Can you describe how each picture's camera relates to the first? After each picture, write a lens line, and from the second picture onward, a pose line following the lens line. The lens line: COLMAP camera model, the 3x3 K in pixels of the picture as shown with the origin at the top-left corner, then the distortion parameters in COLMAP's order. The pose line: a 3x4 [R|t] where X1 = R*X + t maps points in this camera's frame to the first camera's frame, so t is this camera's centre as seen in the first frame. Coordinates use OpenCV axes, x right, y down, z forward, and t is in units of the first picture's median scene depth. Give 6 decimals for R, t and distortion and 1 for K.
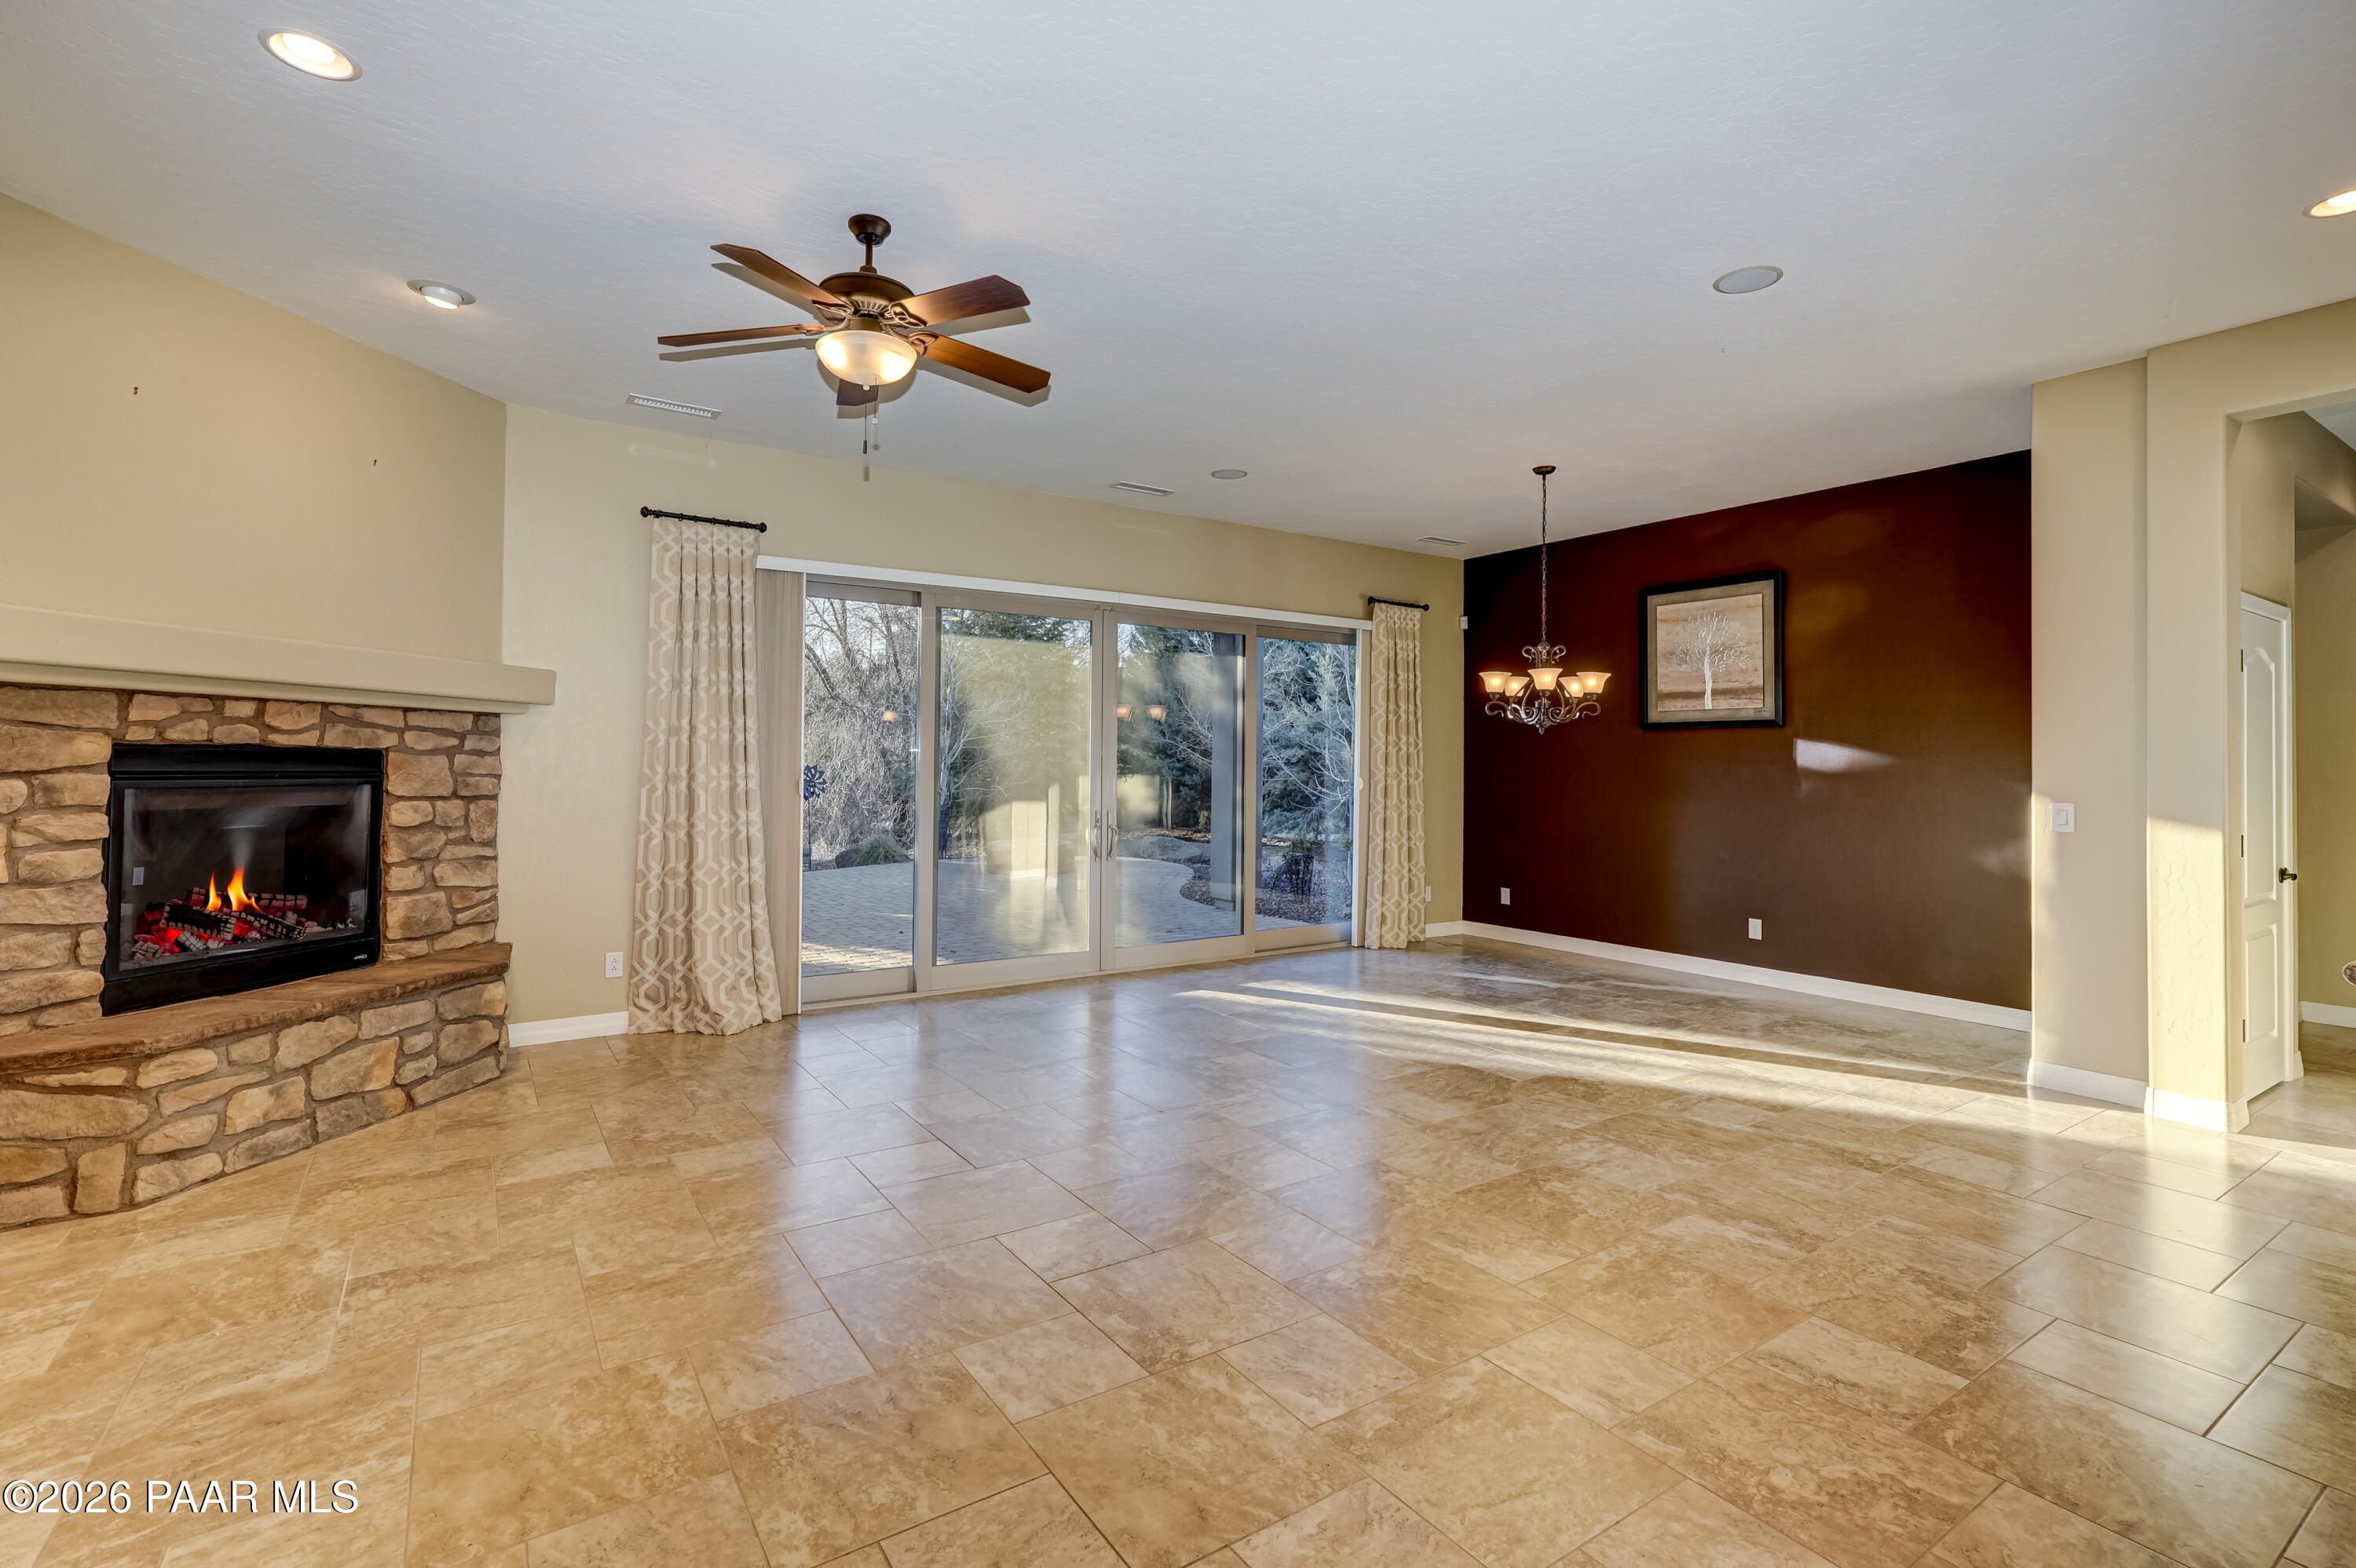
lens RADIAL K [[1079.1, 0, 1195.1], [0, 1079.1, 743.9], [0, 0, 1]] dist [-0.014376, 0.010801]
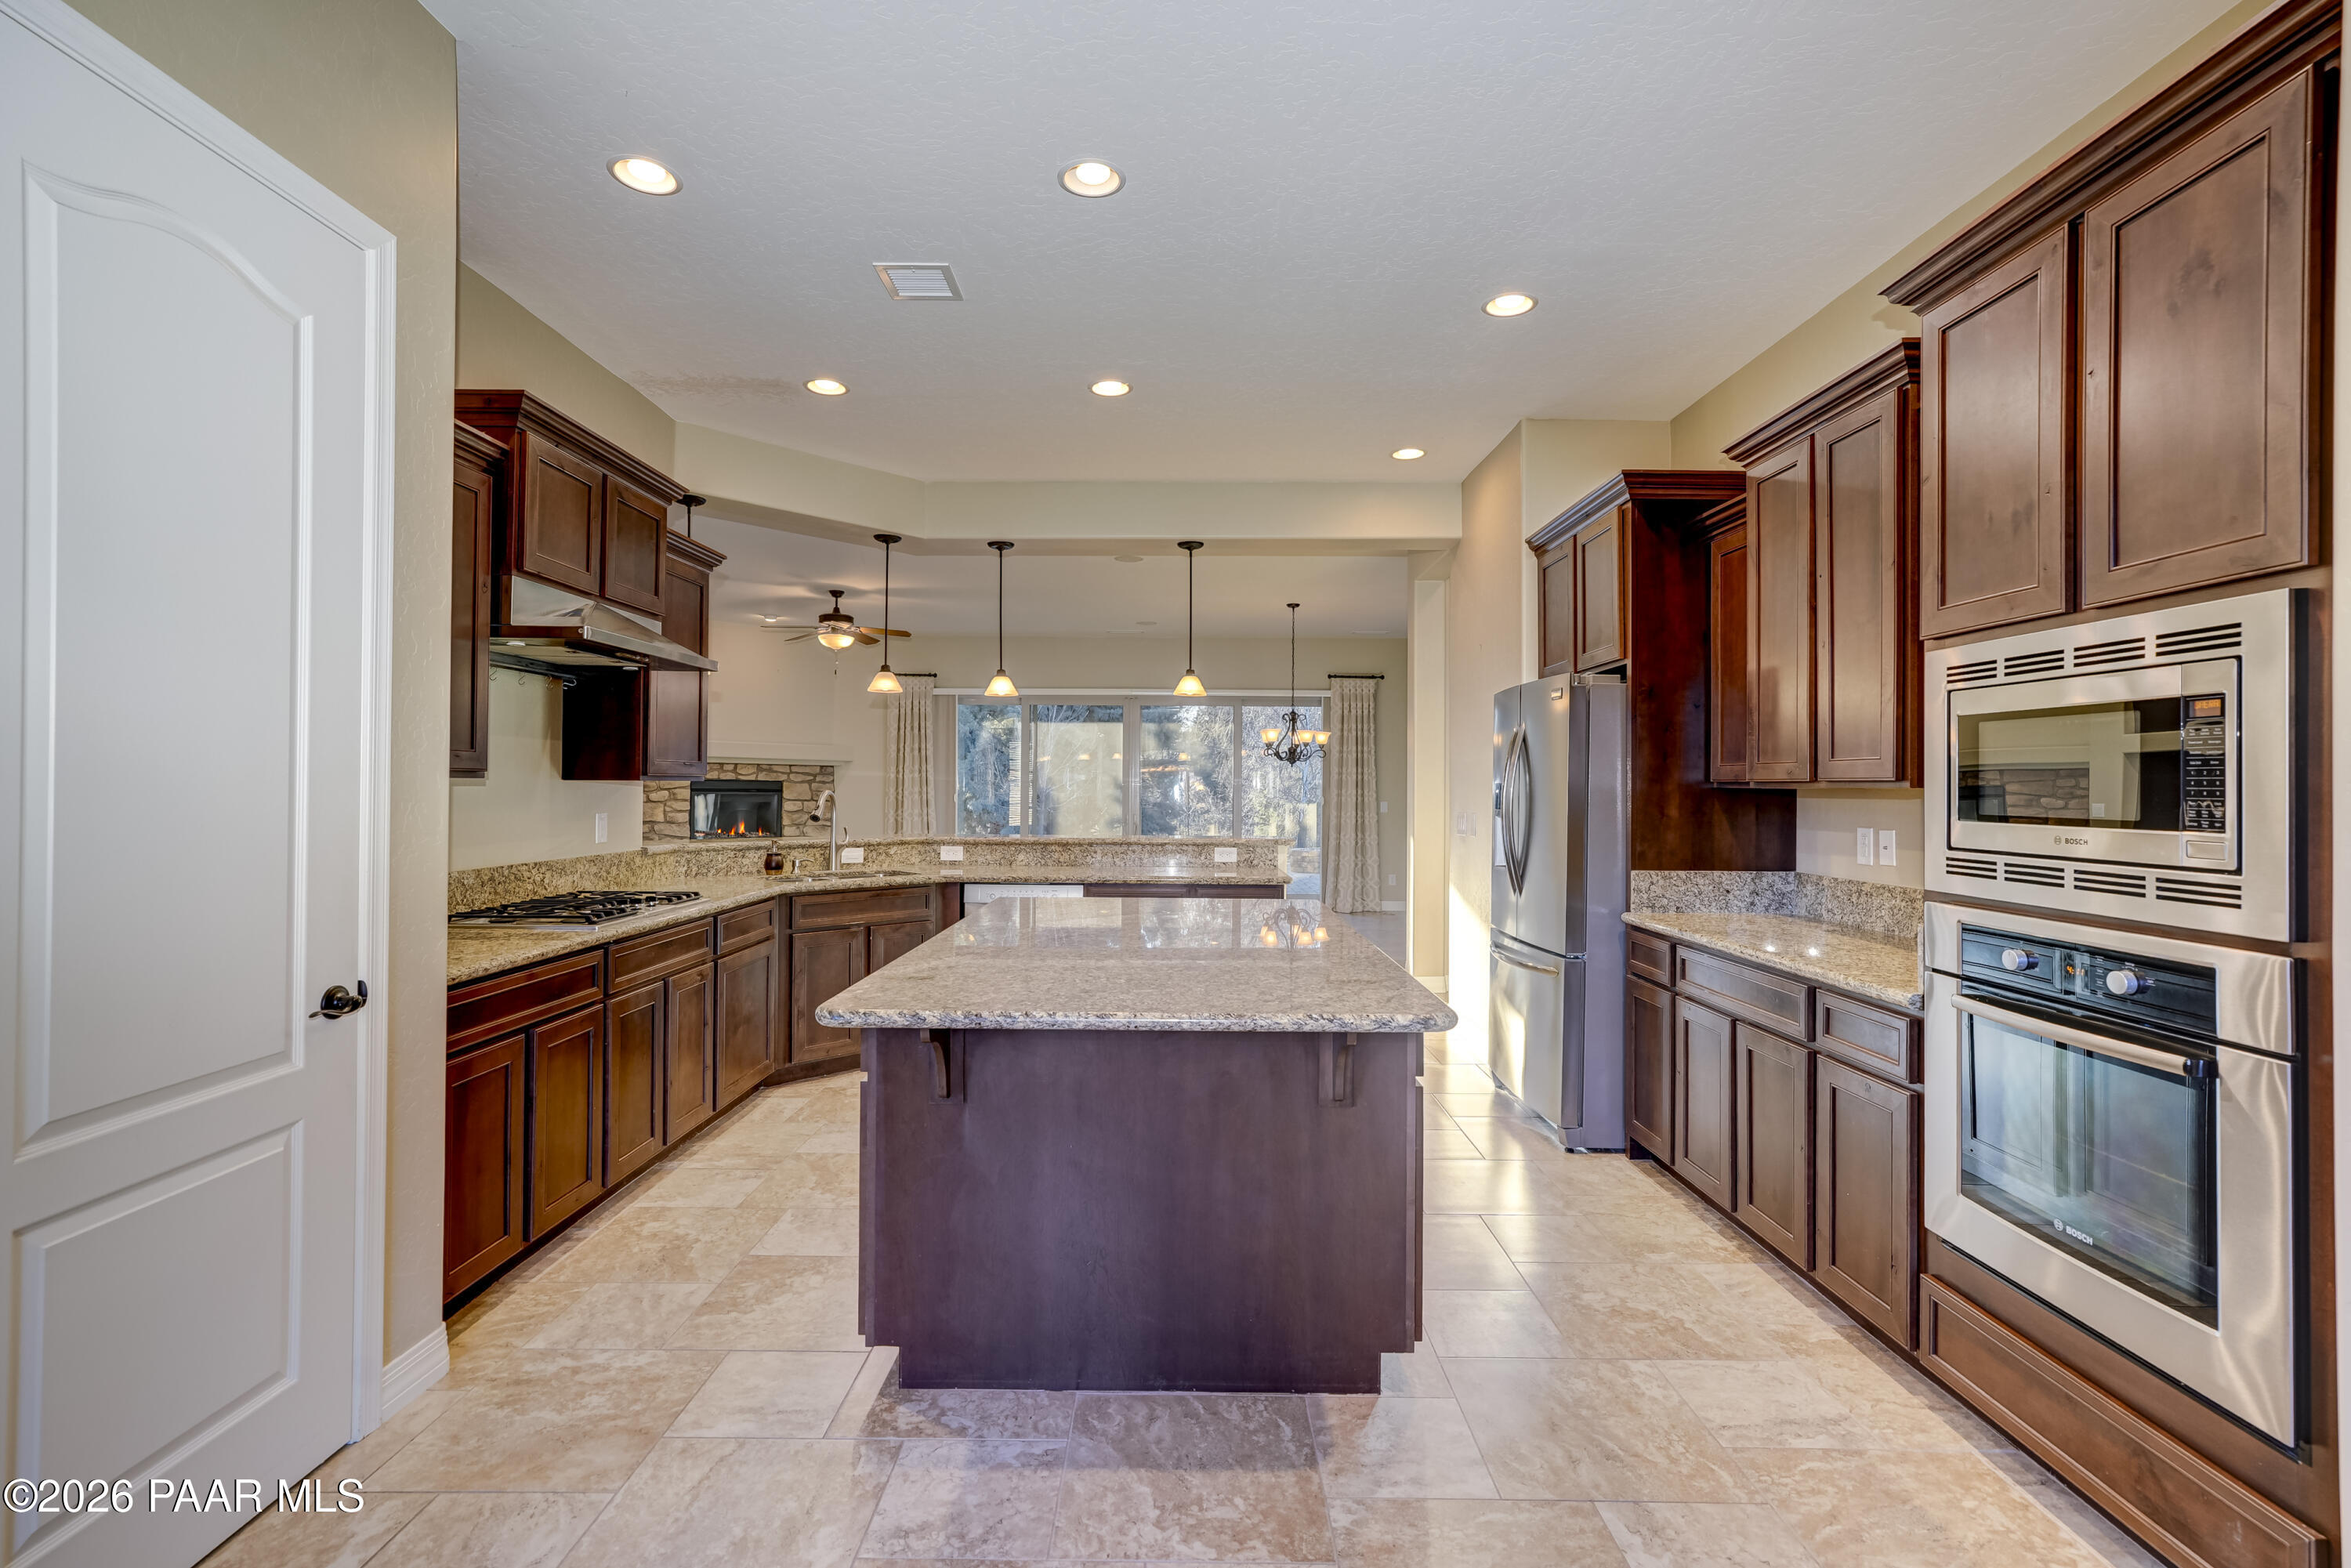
lens RADIAL K [[1076.9, 0, 1170.1], [0, 1076.9, 765.1], [0, 0, 1]] dist [-0.014376, 0.010801]
pose [[0.816150, -0.013302, -0.577687, 1.661170], [0.009366, 0.999908, -0.009793, 0.000193], [0.577764, 0.002582, 0.816200, -0.639115]]
